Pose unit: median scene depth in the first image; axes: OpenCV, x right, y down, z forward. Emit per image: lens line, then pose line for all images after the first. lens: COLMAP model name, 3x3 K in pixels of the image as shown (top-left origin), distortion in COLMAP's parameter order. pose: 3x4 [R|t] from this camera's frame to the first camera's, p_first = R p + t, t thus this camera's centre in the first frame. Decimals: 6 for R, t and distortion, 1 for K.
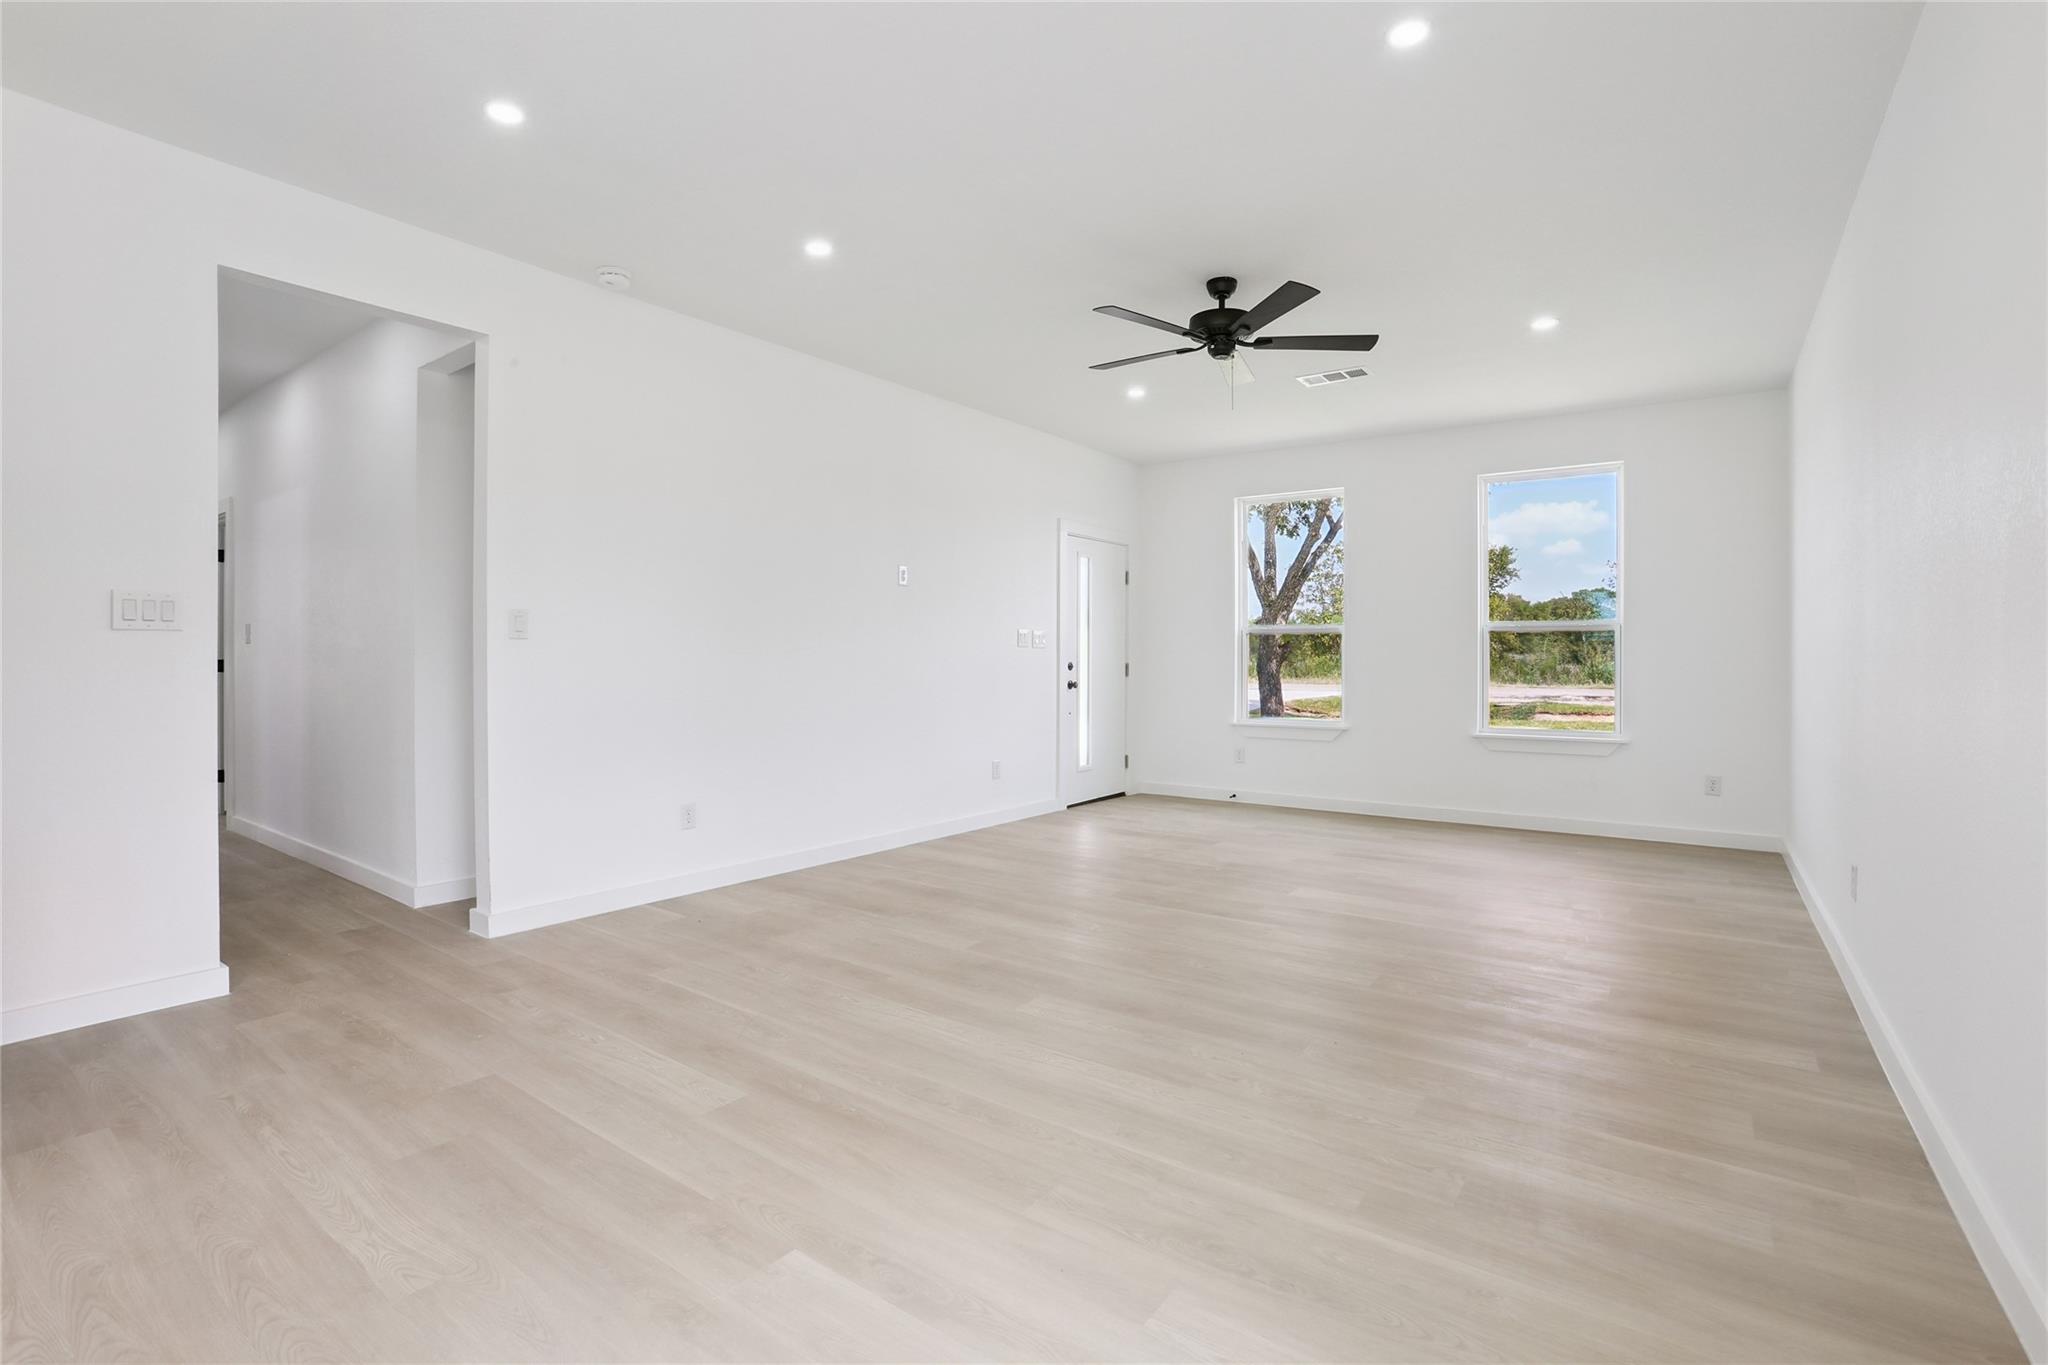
lens RADIAL K [[939.8, 0, 997.2], [0, 939.8, 667.8], [0, 0, 1]] dist [-0.109287, 0.037753]
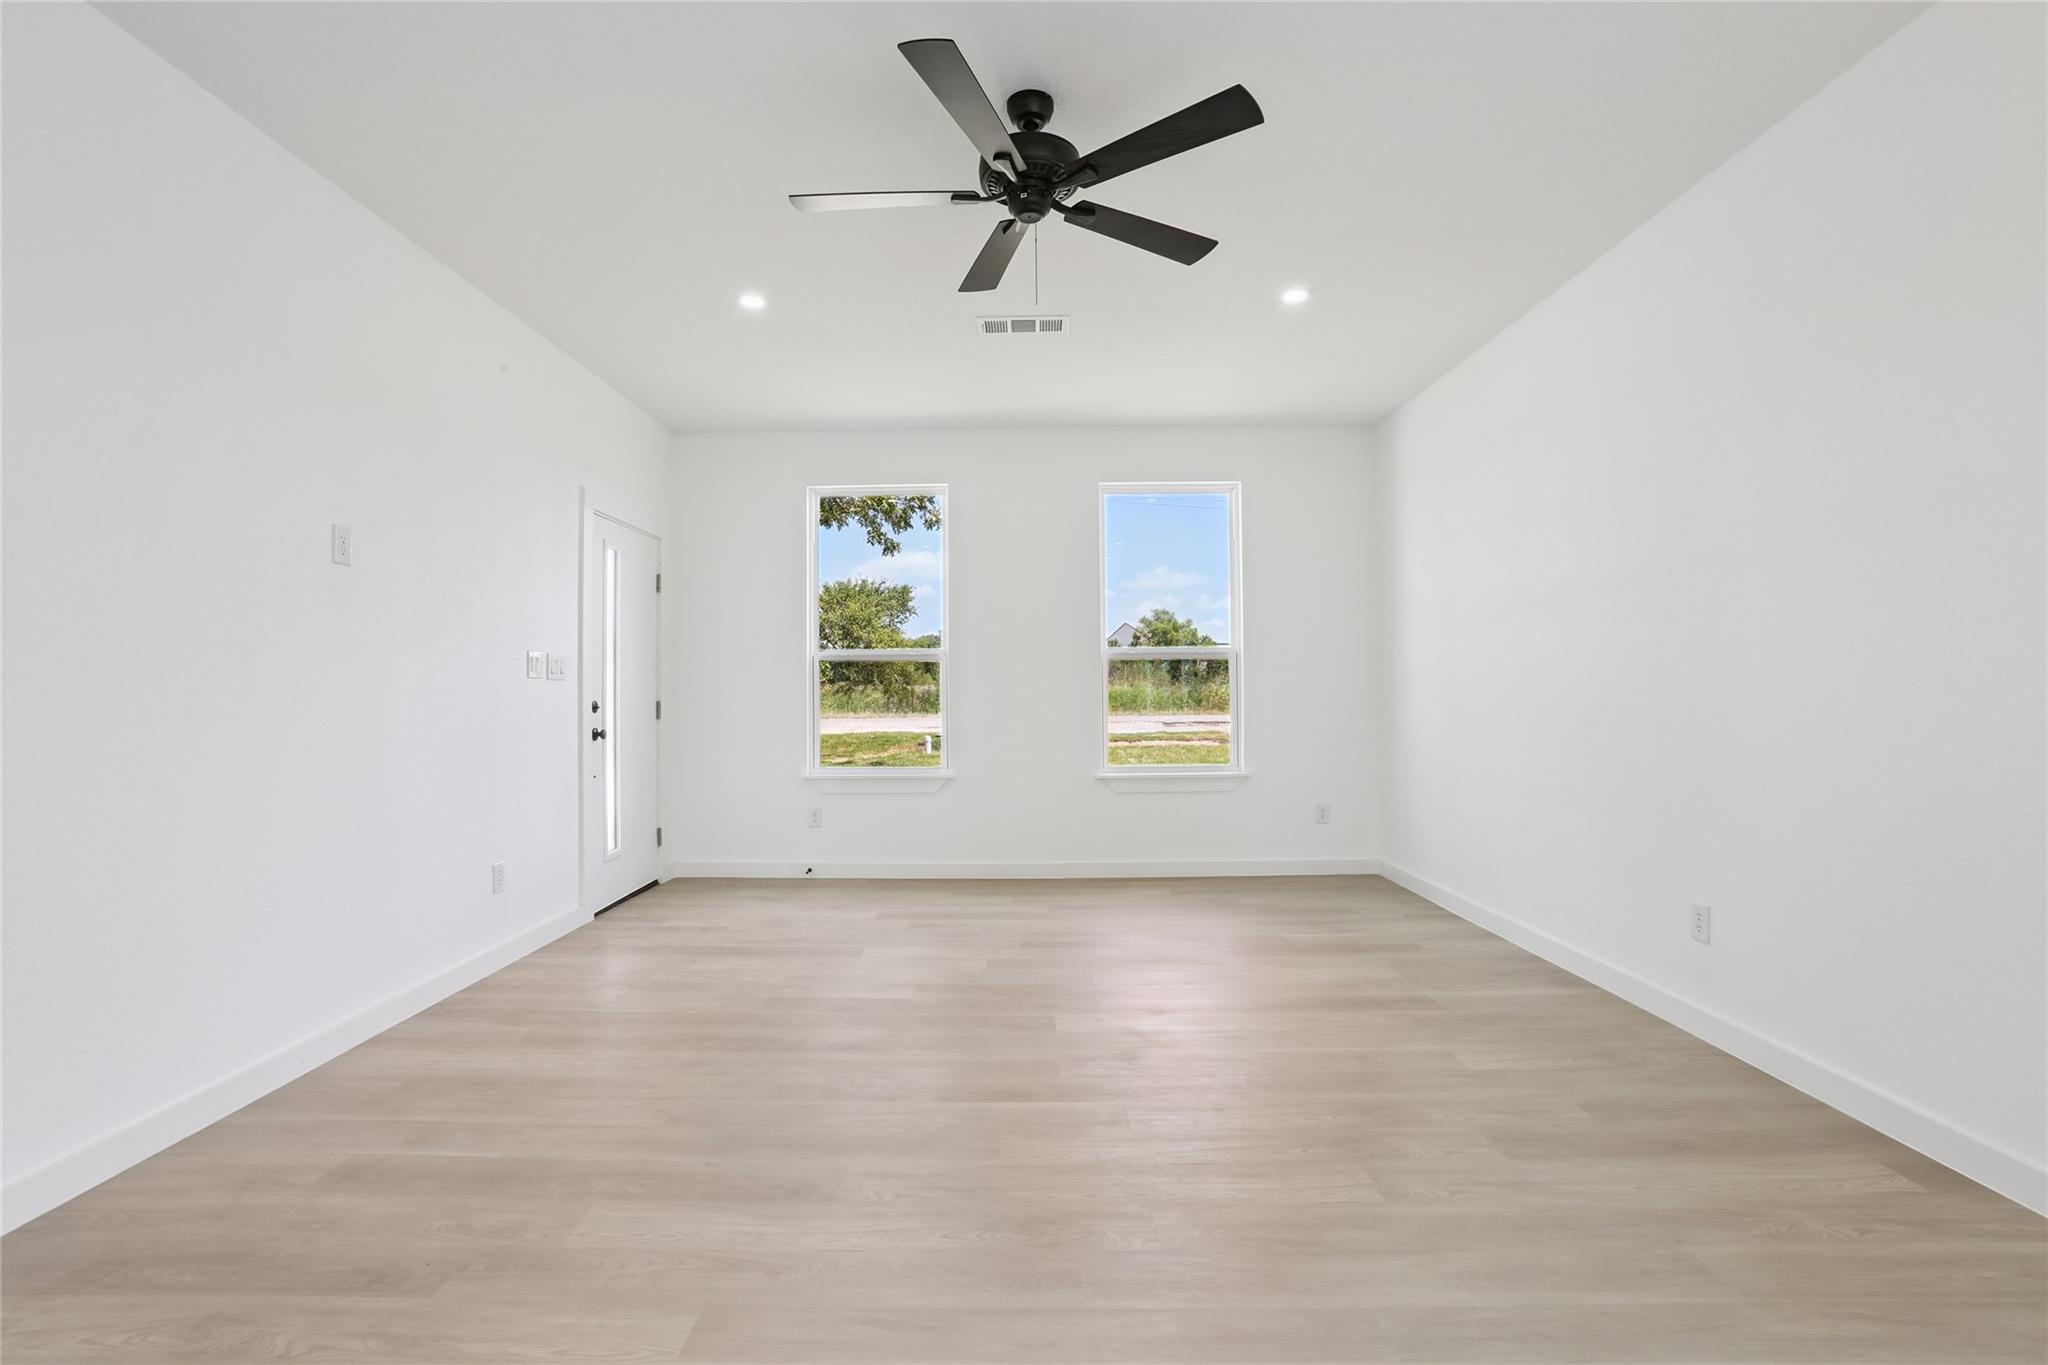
lens RADIAL K [[939.8, 0, 997.2], [0, 939.8, 667.8], [0, 0, 1]] dist [-0.109287, 0.037753]
pose [[0.805299, 0.003845, 0.592856, -0.087512], [0.017048, 0.999415, -0.029639, -0.005574], [-0.592623, 0.033976, 0.804763, 0.310450]]
